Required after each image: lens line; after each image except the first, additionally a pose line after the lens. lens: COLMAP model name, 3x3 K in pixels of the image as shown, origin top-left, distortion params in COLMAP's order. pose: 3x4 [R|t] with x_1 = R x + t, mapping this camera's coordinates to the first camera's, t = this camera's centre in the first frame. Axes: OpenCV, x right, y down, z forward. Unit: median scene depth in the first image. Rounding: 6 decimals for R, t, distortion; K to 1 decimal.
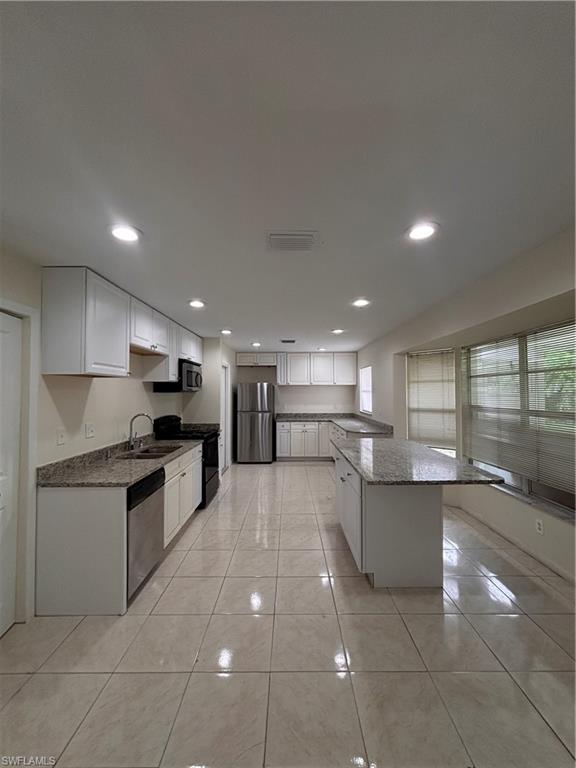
lens RADIAL K [[304.2, 0, 289.7], [0, 304.2, 385.4], [0, 0, 1]] dist [0.003816, -0.000522]
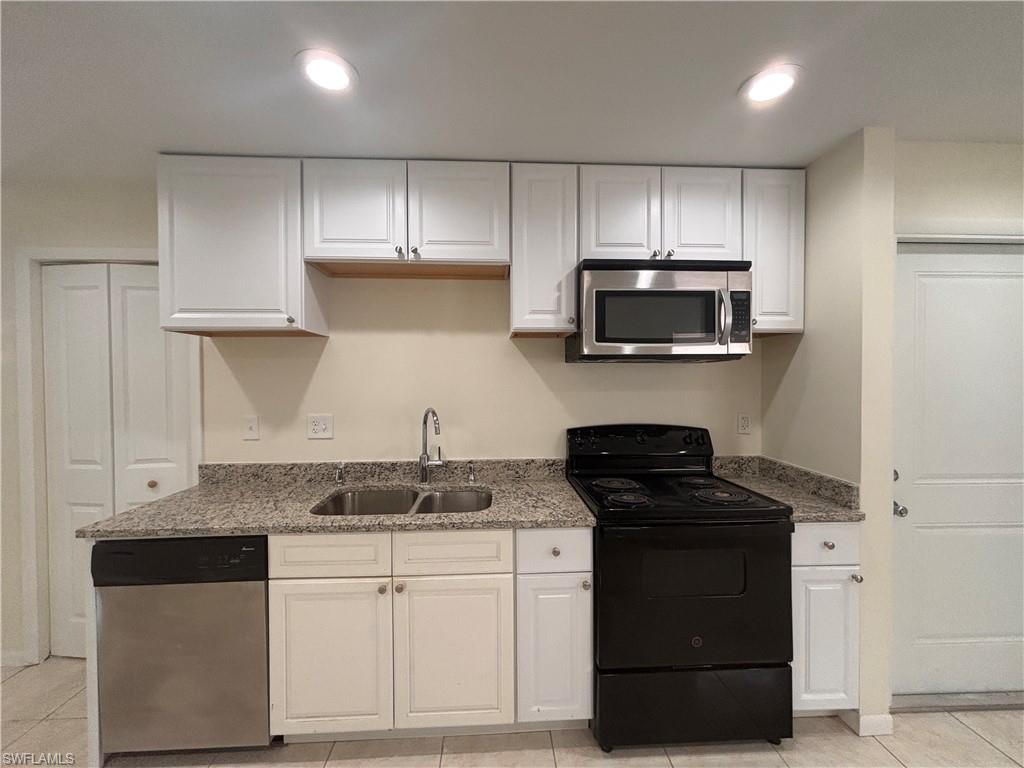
lens RADIAL K [[405.6, 0, 505.0], [0, 405.6, 378.7], [0, 0, 1]] dist [0.003816, -0.000522]
pose [[0.051810, 0.020516, -0.998446, 0.055430], [0.025637, 0.999432, 0.021867, 0.018672], [0.998328, -0.026731, 0.051254, 0.514004]]
